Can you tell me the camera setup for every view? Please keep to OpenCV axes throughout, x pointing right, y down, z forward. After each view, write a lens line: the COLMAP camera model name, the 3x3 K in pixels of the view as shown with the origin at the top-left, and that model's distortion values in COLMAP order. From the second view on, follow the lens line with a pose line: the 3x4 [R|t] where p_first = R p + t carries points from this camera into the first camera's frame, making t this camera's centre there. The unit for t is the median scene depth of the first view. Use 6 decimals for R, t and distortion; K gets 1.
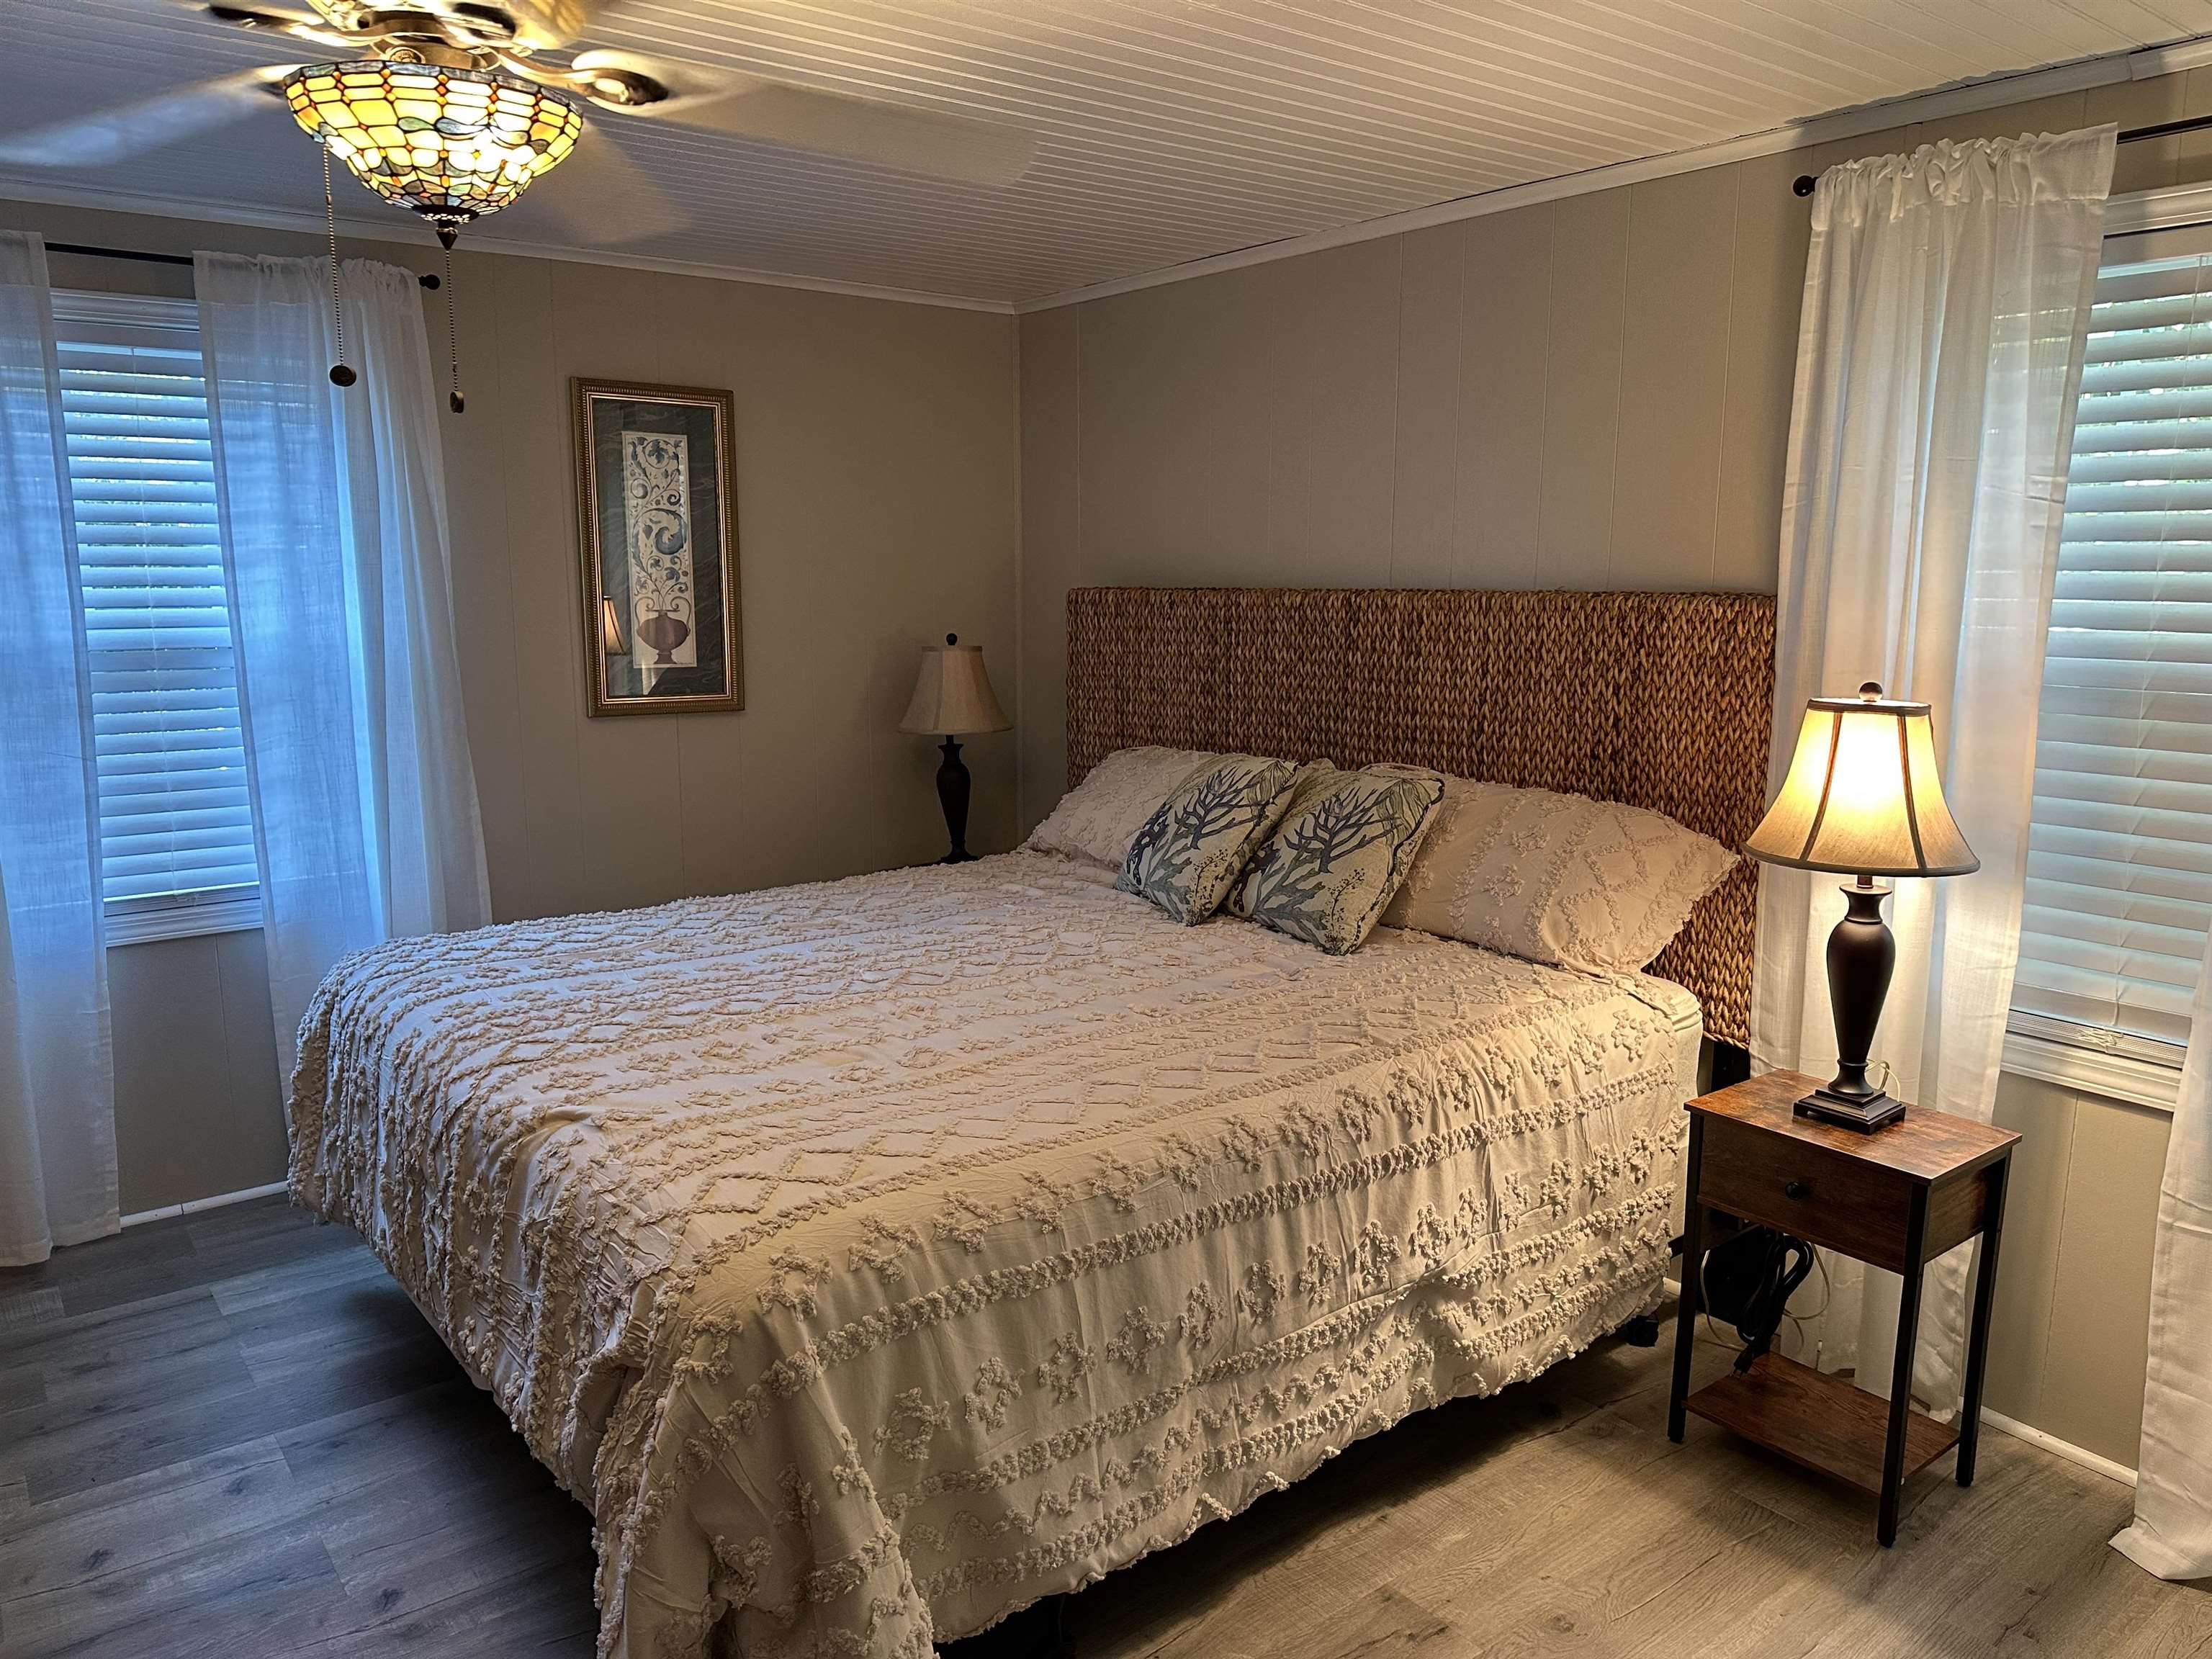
lens RADIAL K [[1554.0, 0, 1124.9], [0, 1554.0, 844.1], [0, 0, 1]] dist [0.169168, -0.310313]
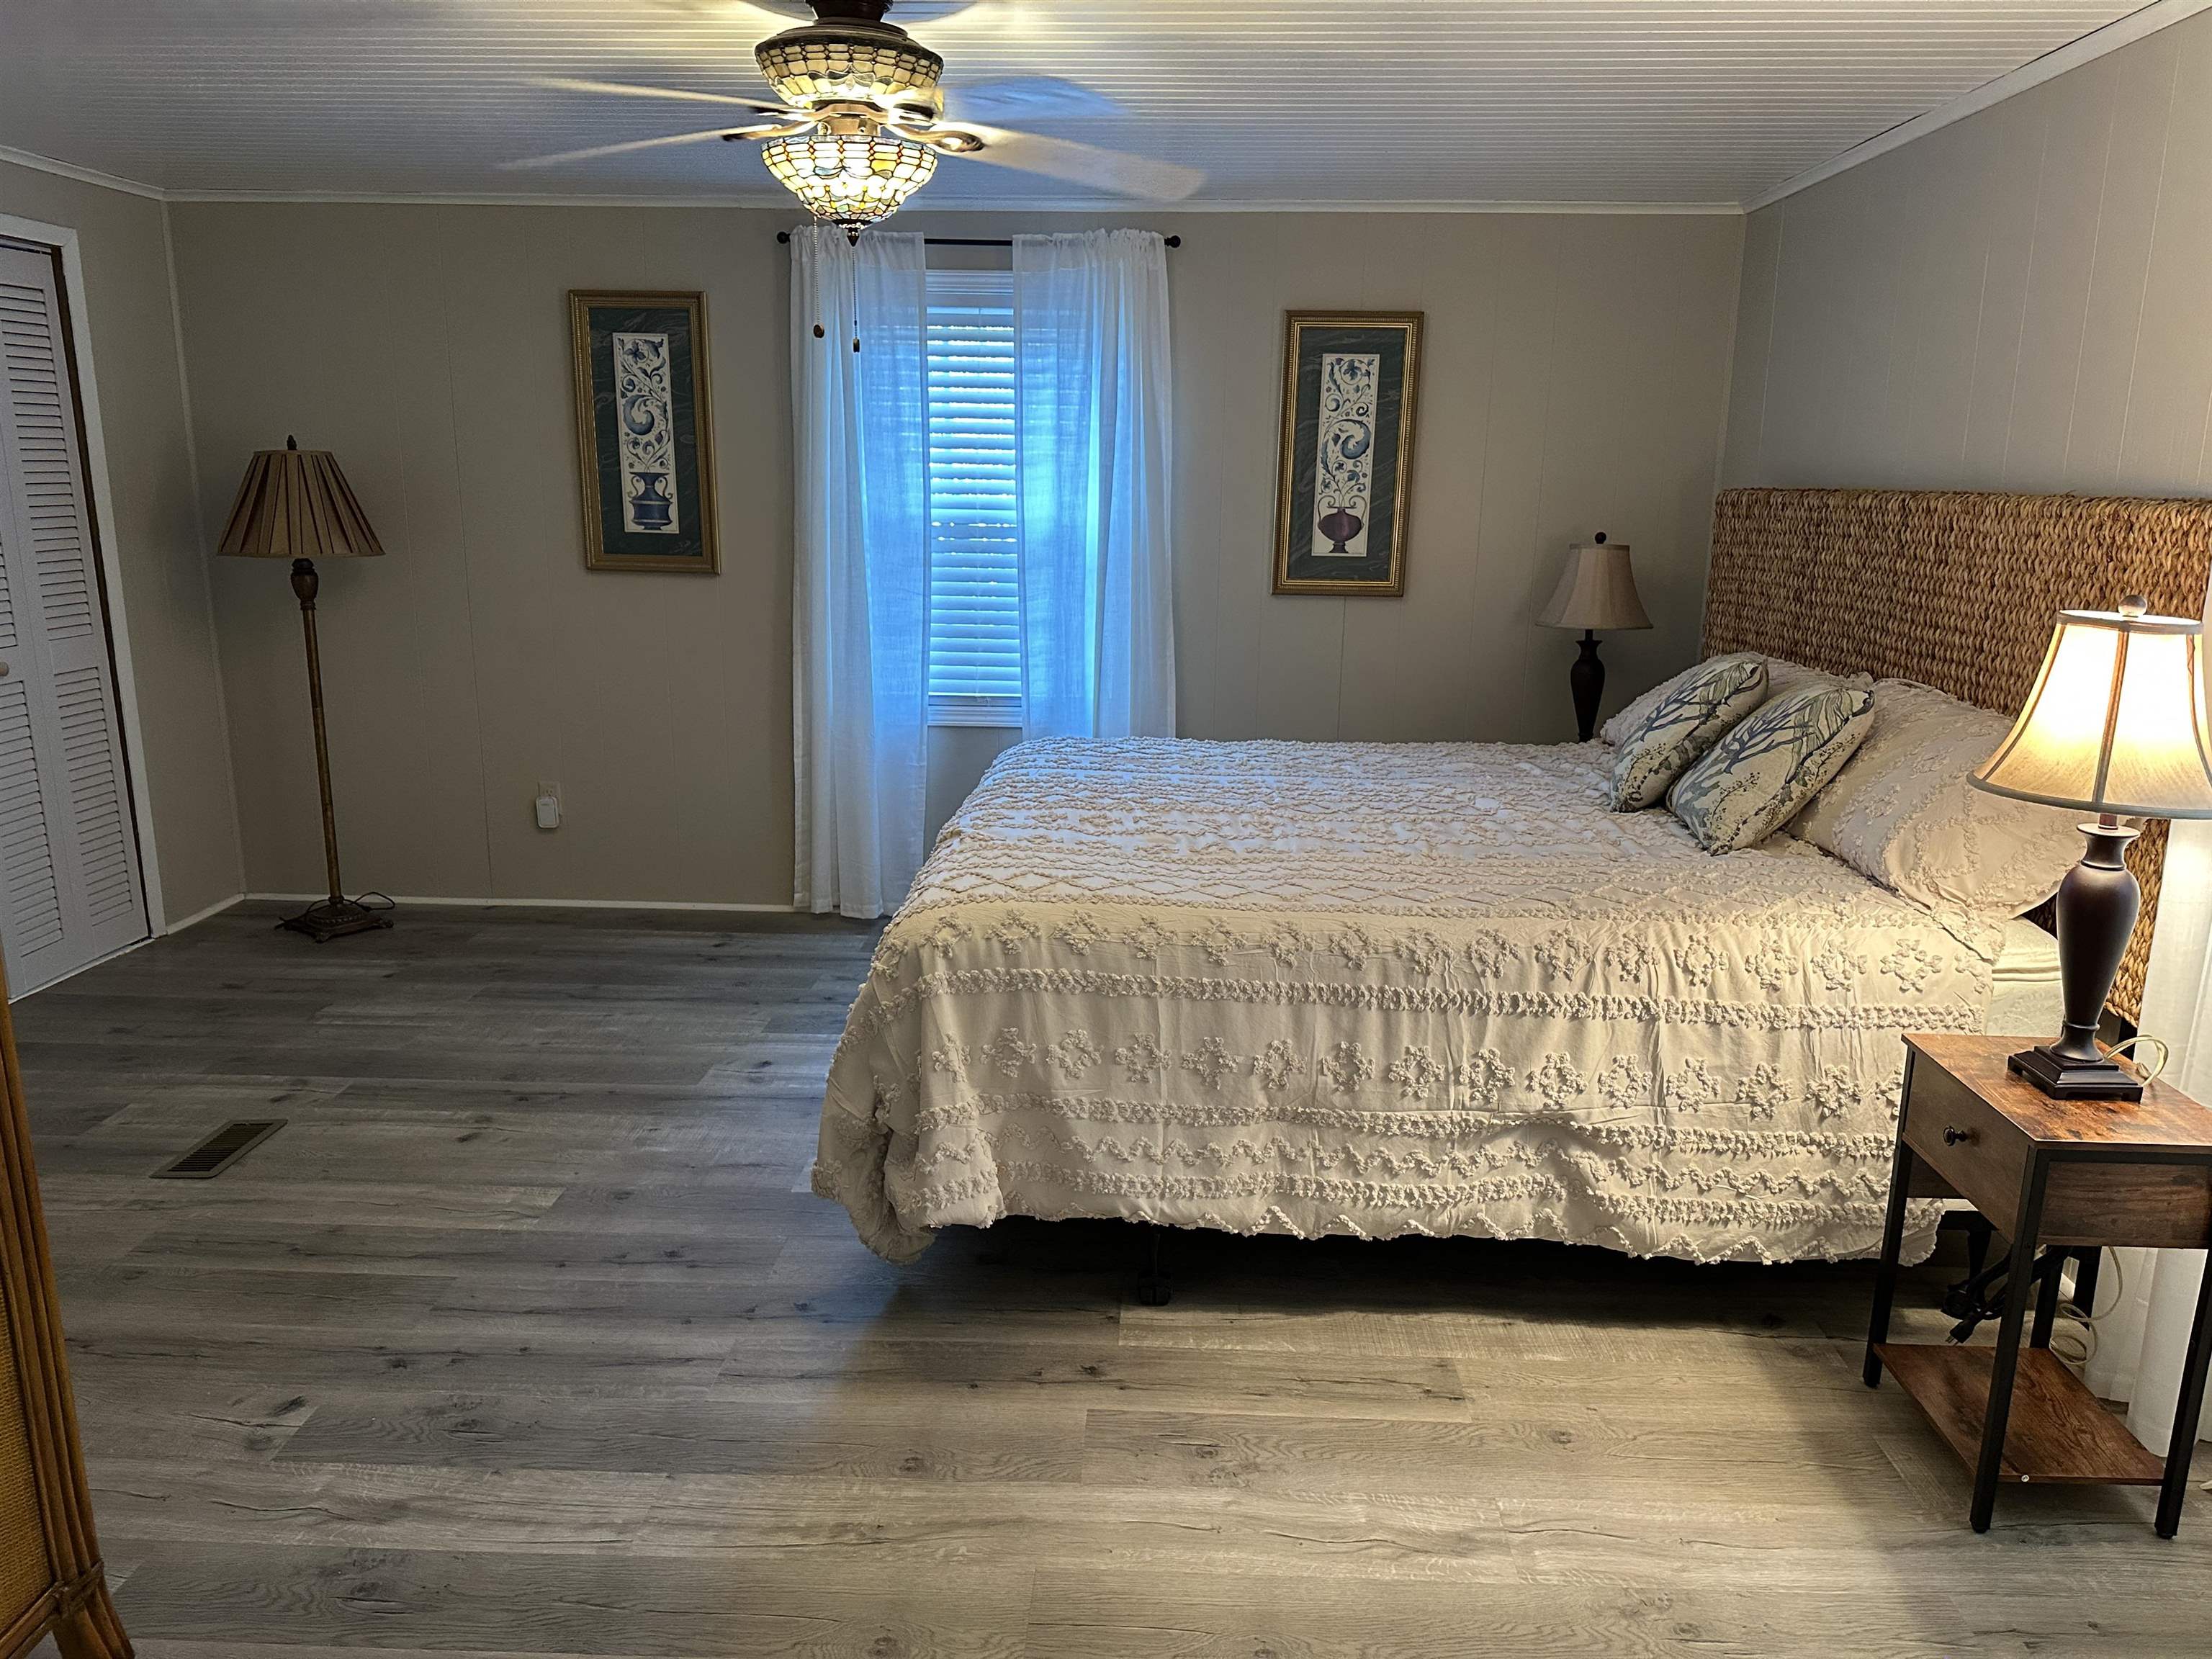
lens RADIAL K [[1542.2, 0, 1099.6], [0, 1542.2, 833.0], [0, 0, 1]] dist [0.177116, -0.249073]
pose [[0.769634, 0.154923, -0.619405, 0.585593], [-0.126858, 0.987879, 0.089458, 0.021953], [0.625756, 0.009727, 0.779958, -0.047456]]
